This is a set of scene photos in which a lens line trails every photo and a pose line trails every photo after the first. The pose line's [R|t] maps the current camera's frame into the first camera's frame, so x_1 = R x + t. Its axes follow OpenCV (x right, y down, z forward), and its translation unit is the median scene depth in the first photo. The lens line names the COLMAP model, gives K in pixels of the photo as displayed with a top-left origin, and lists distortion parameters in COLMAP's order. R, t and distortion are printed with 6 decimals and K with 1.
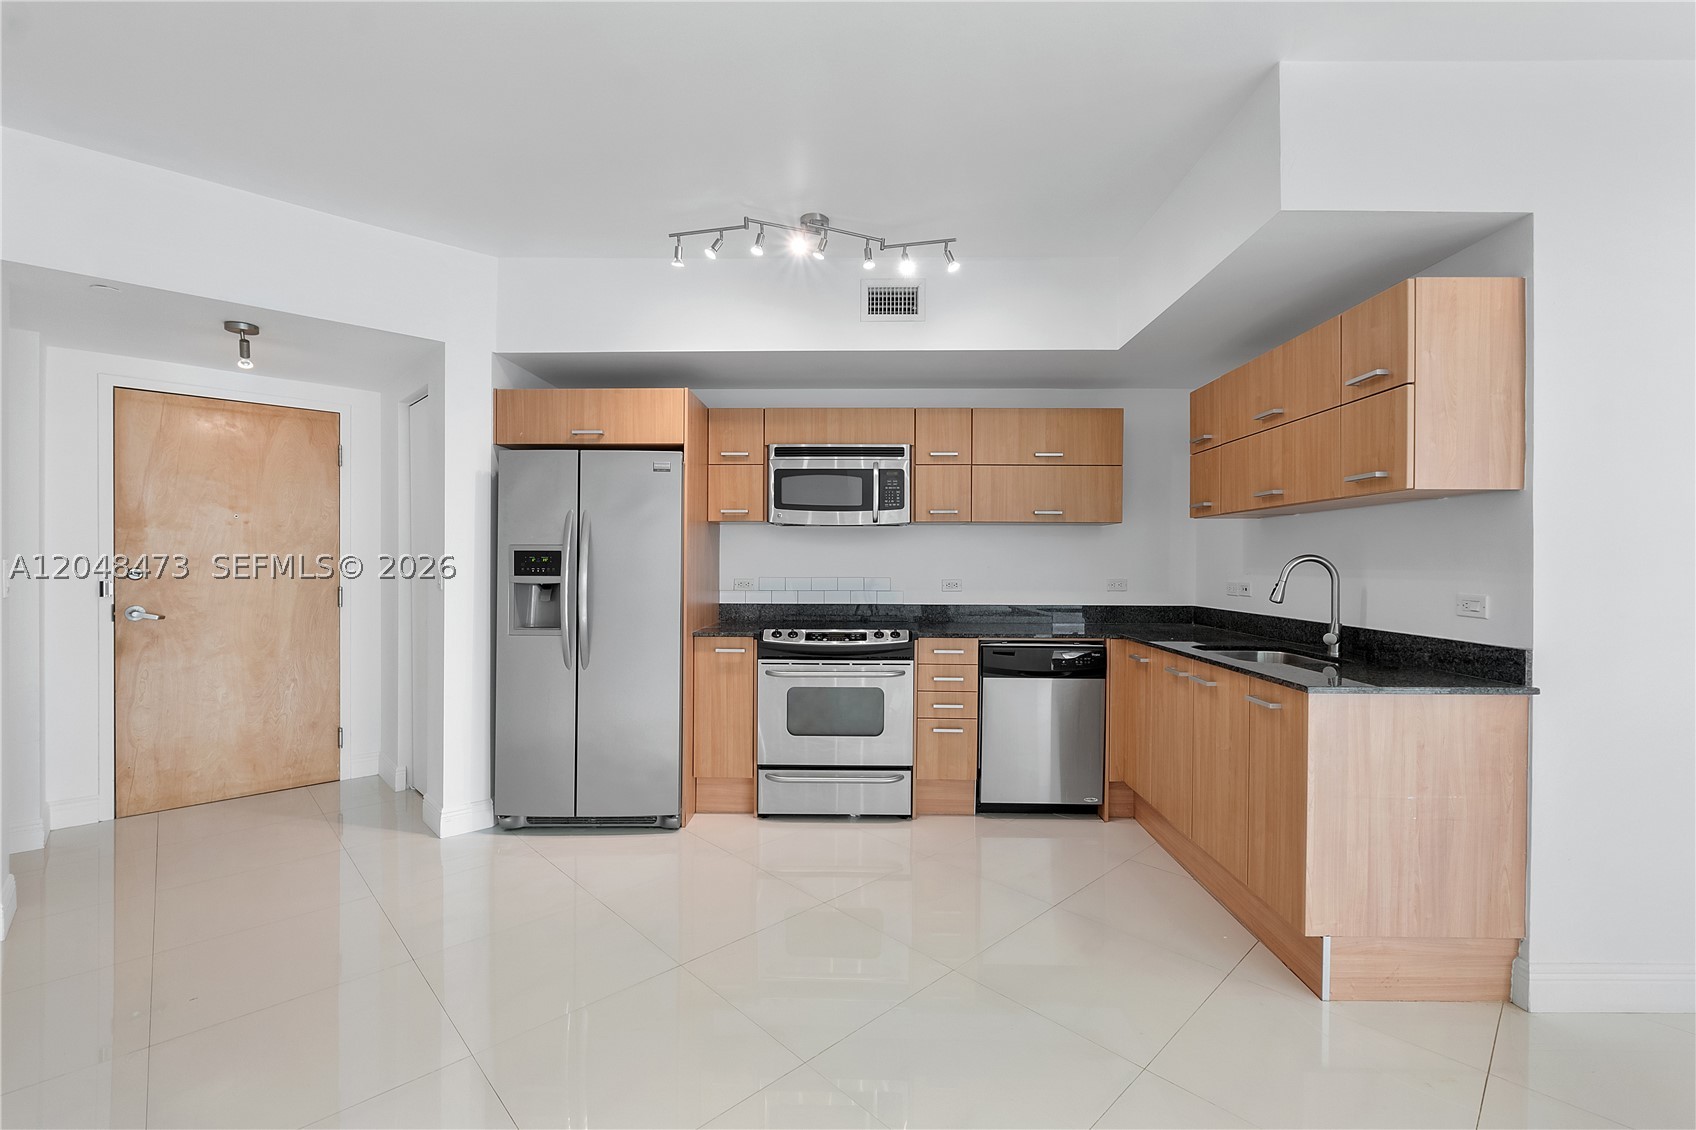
lens RADIAL K [[723.8, 0, 853.8], [0, 723.8, 566.8], [0, 0, 1]] dist [-0.005635, 0.000259]
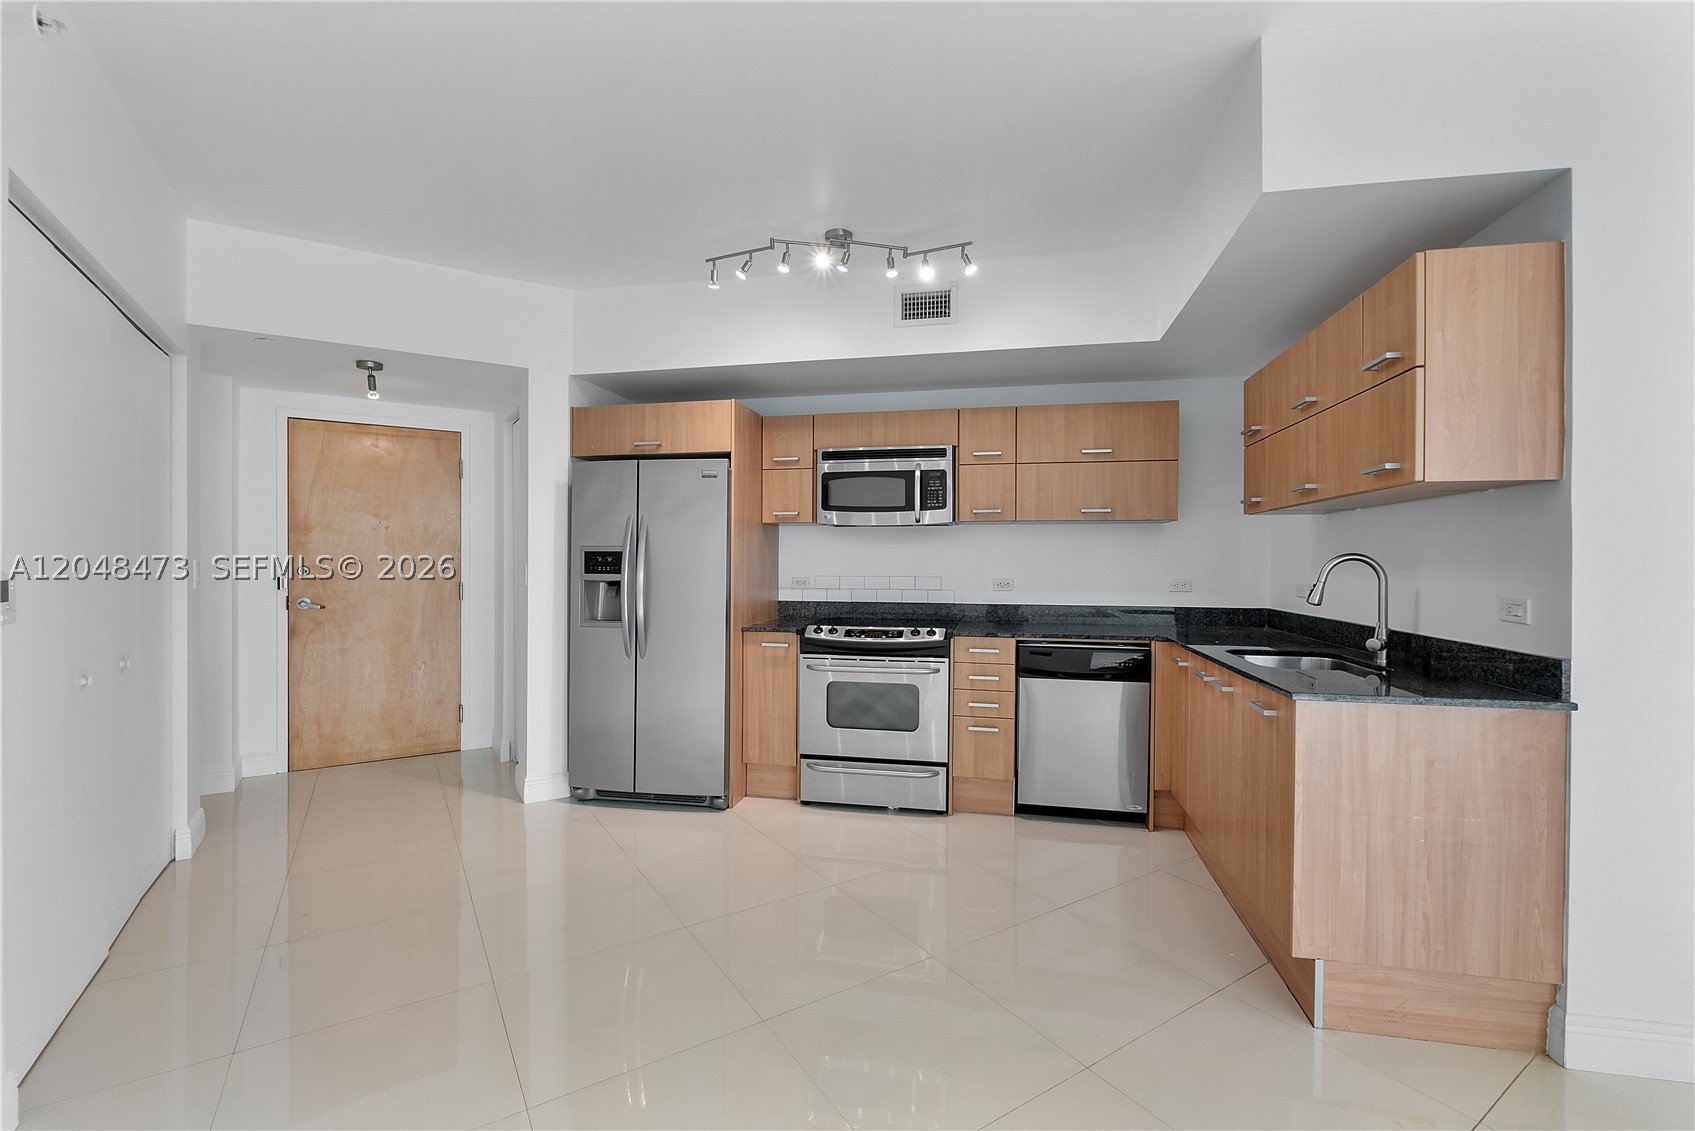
lens RADIAL K [[730.1, 0, 848.6], [0, 730.1, 566.5], [0, 0, 1]] dist [-0.003333, -0.000135]
pose [[0.981444, 0.001439, -0.191746, 0.140002], [-0.001367, 0.999999, 0.000509, 0.000276], [0.191747, -0.000237, 0.981444, -0.029734]]
